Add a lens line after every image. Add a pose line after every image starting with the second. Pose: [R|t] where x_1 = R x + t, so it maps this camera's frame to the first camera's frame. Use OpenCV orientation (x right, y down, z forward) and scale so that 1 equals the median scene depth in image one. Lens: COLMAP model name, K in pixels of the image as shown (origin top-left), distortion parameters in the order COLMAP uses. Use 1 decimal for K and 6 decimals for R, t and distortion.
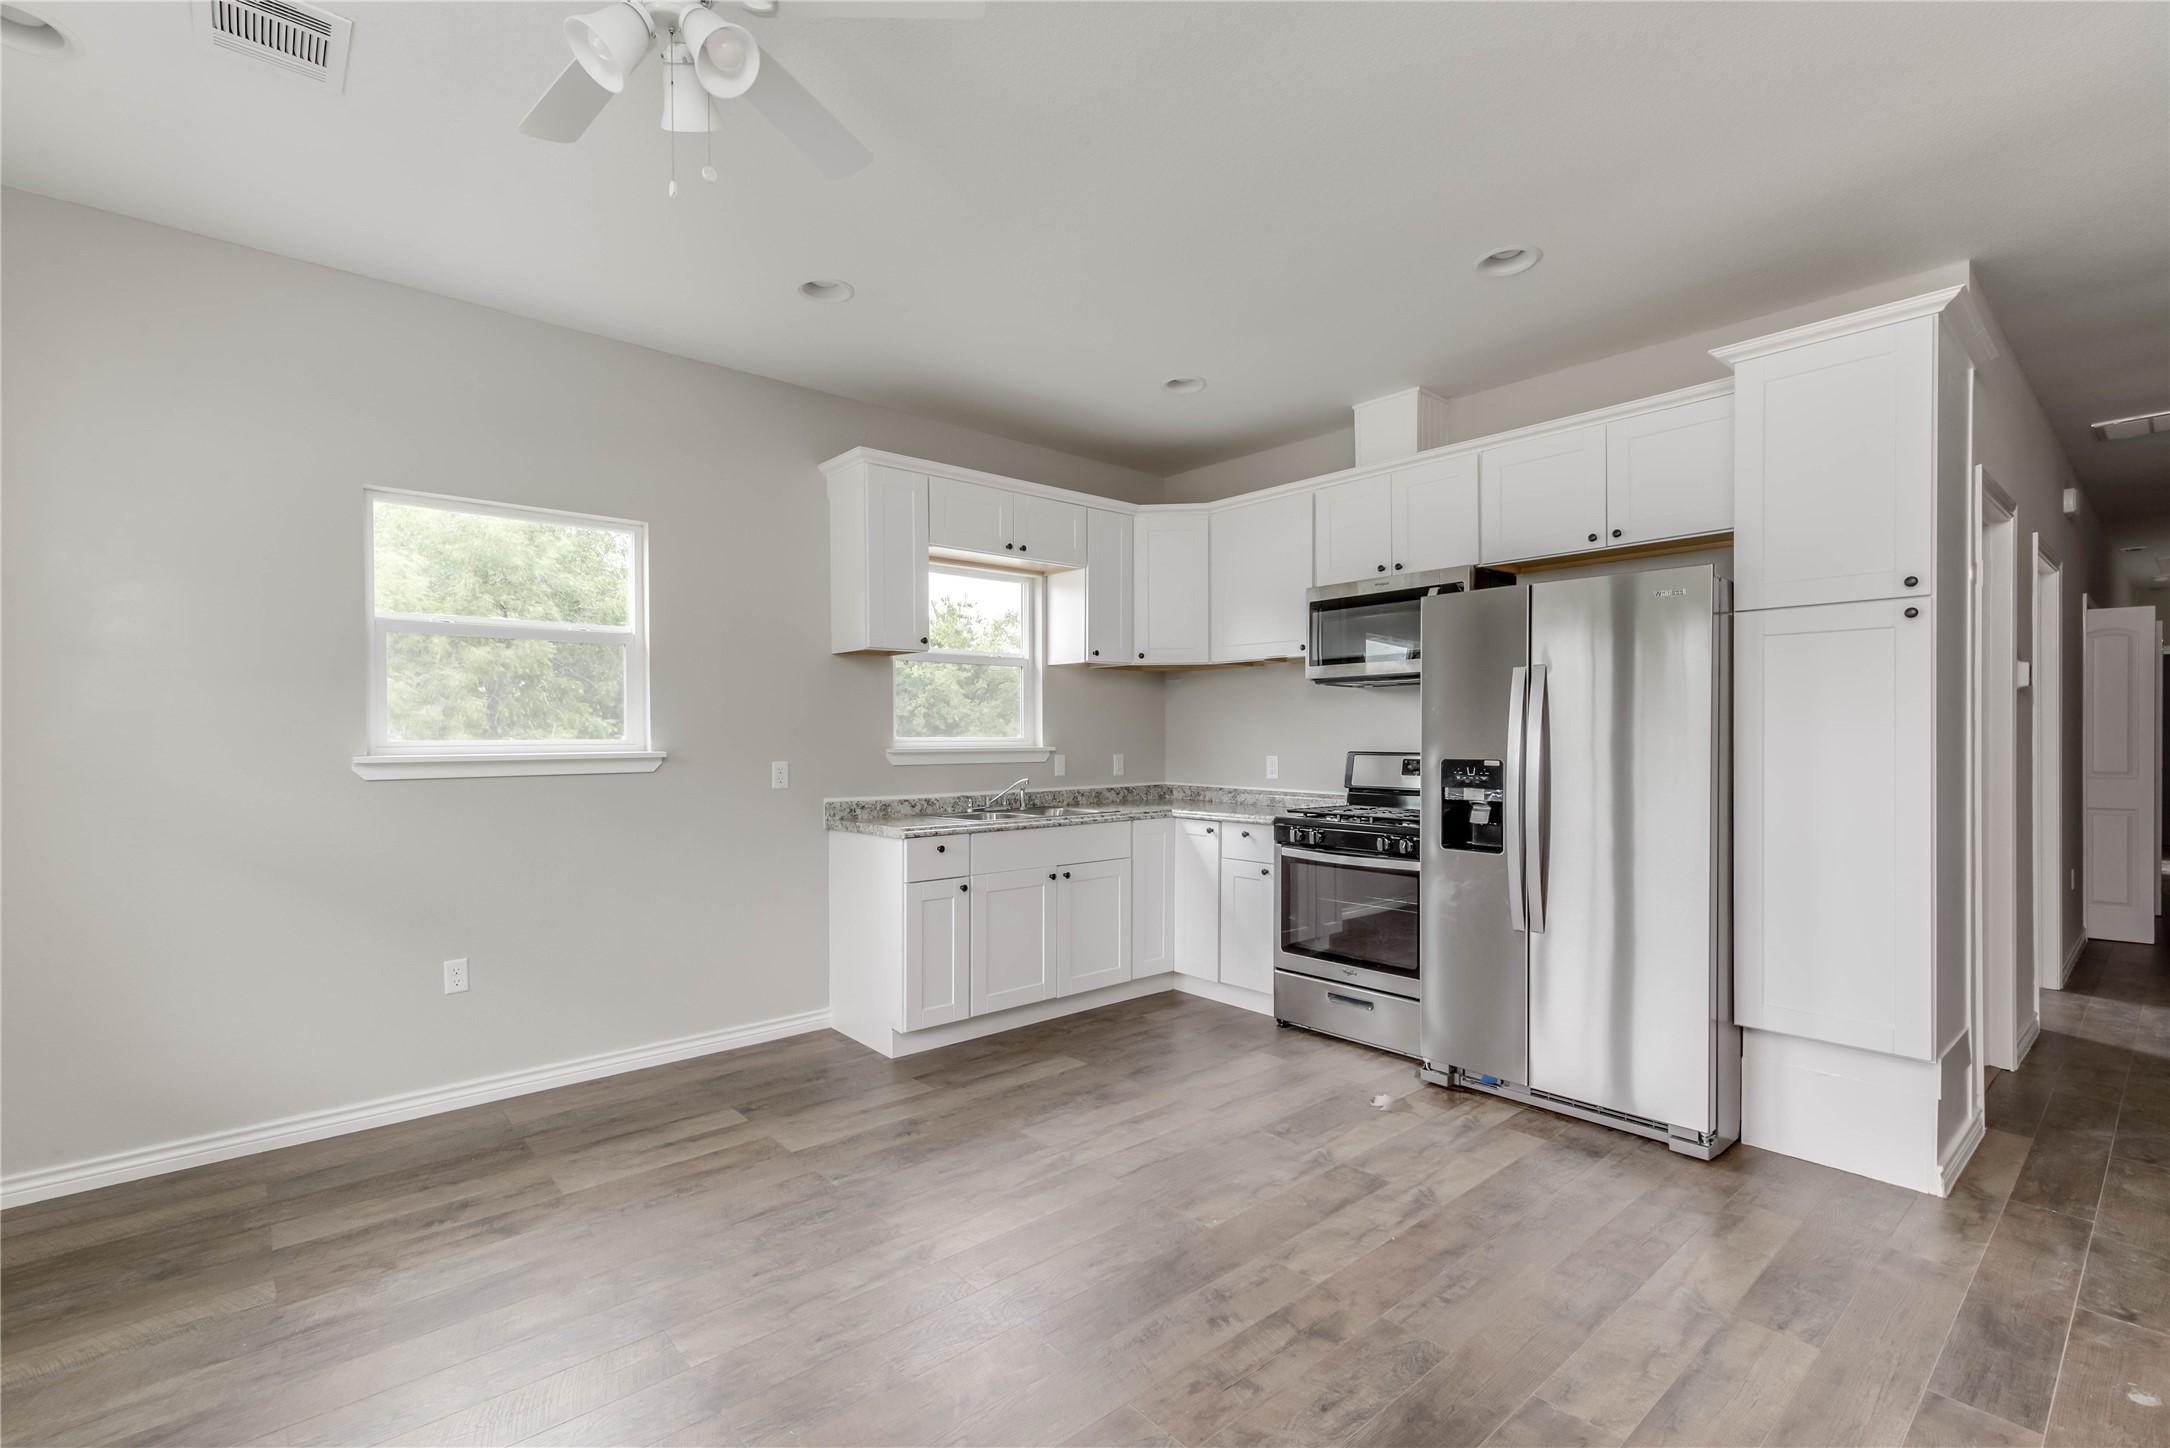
lens RADIAL K [[953.2, 0, 1089.3], [0, 953.2, 725.4], [0, 0, 1]] dist [0.001498, -0.001602]
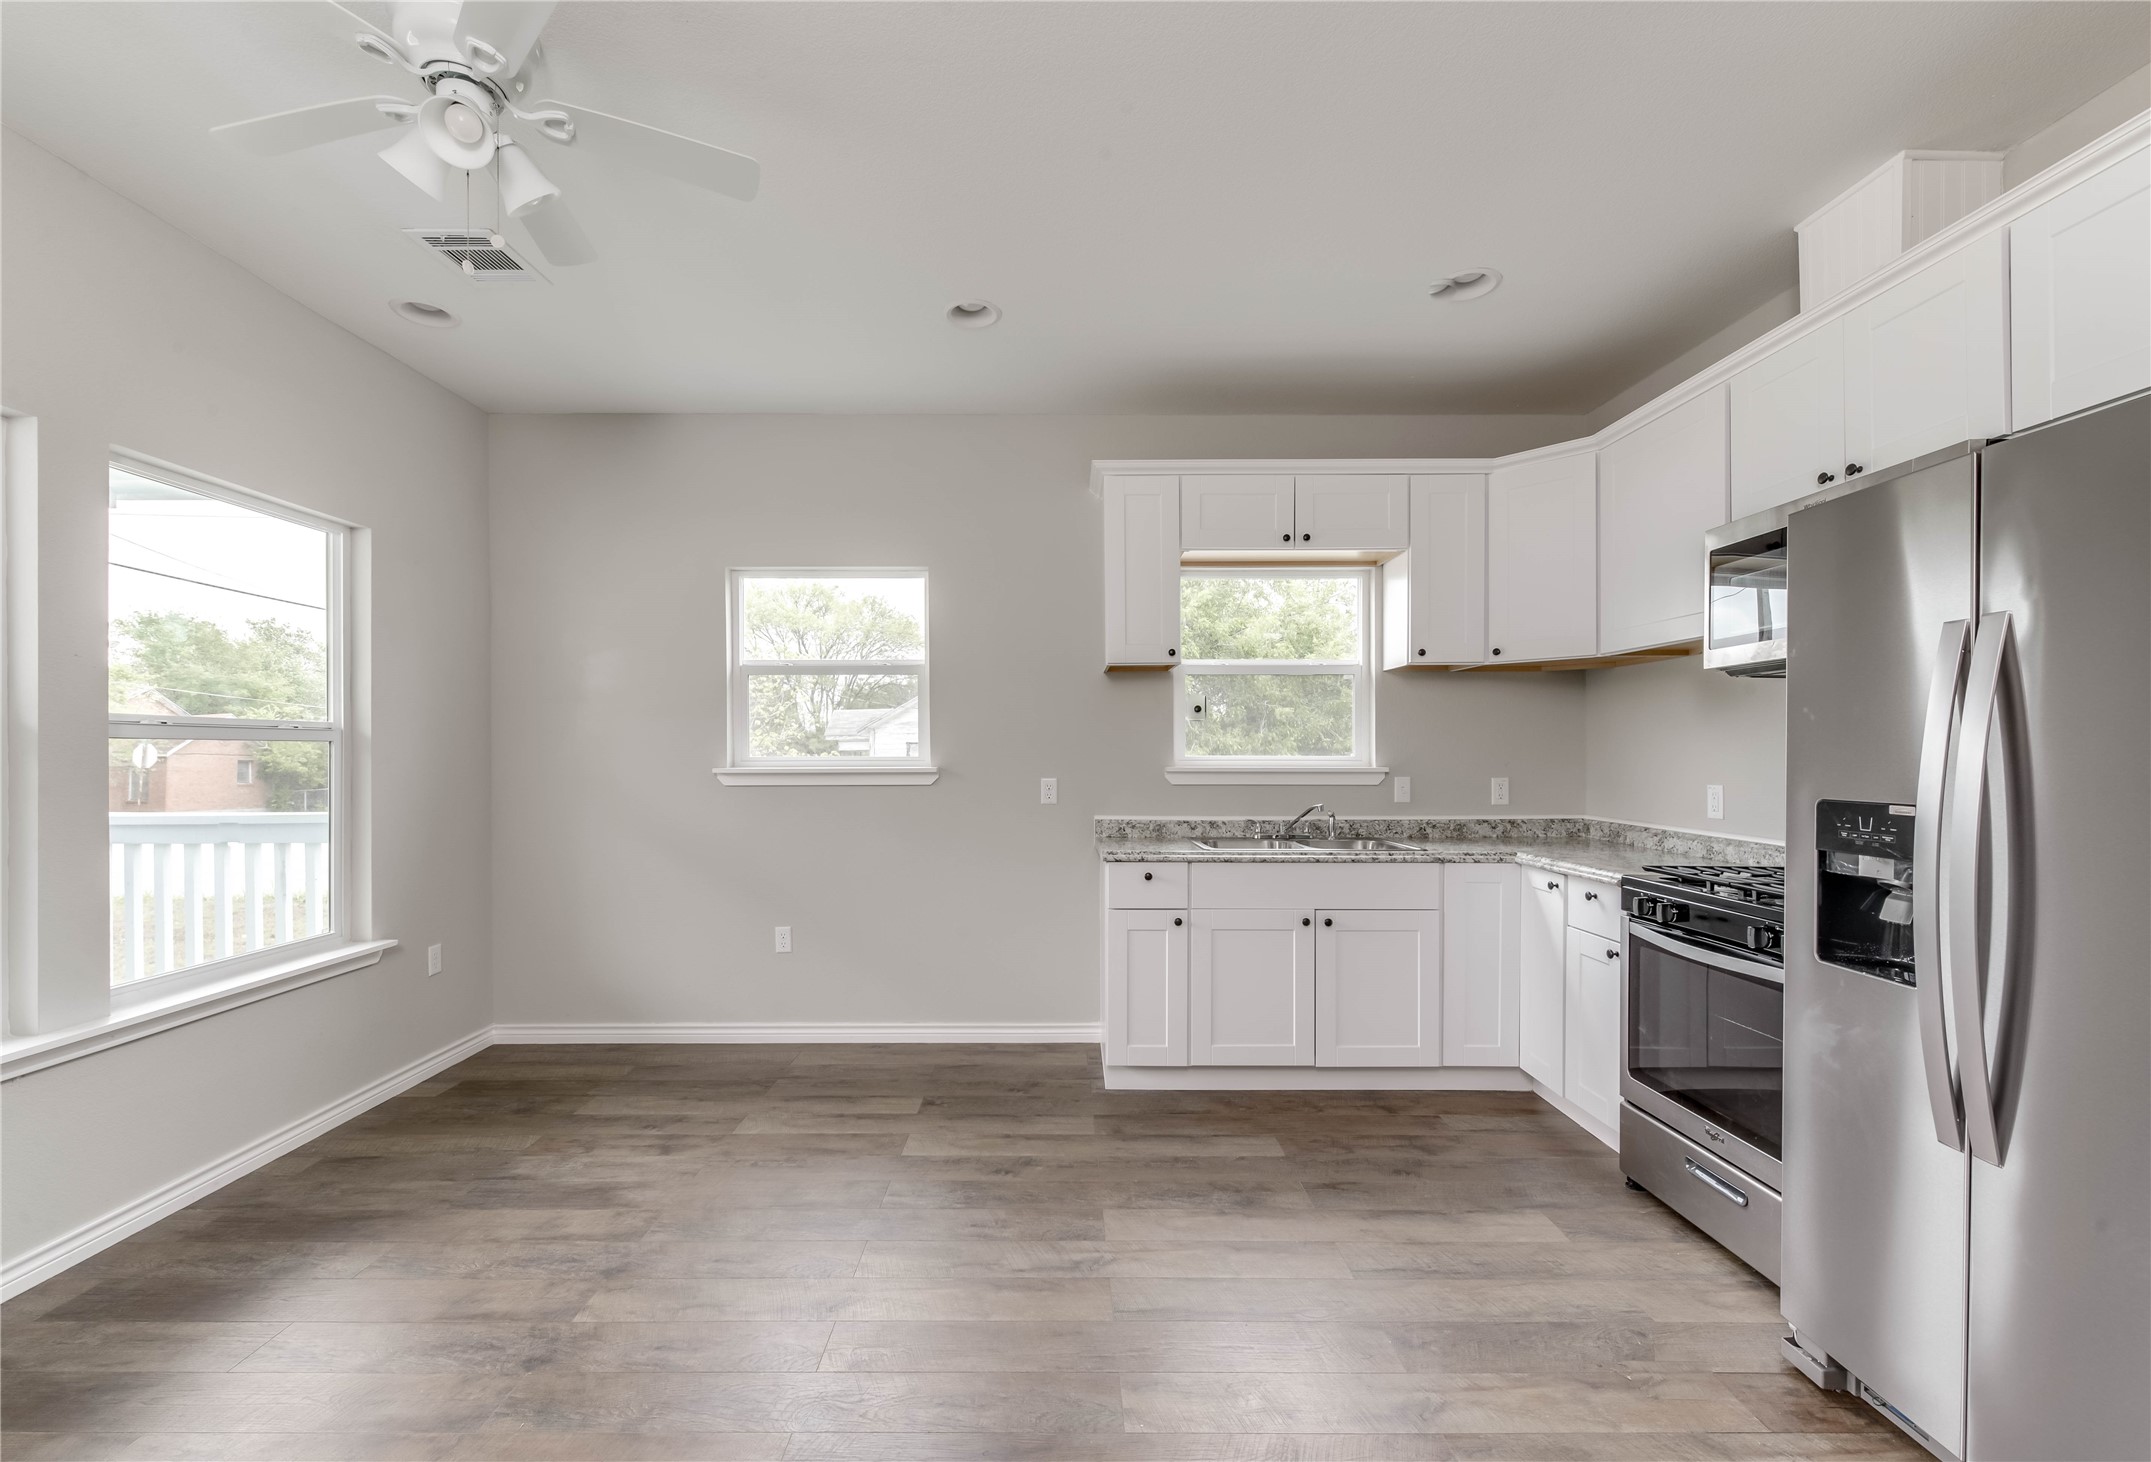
lens RADIAL K [[884.4, 0, 1084.5], [0, 884.4, 749.0], [0, 0, 1]] dist [-0.003402, -0.002058]
pose [[0.758580, 0.000650, -0.651579, 0.364536], [0.002997, 0.999985, 0.004486, 0.002425], [0.651573, -0.005356, 0.758567, 0.318718]]
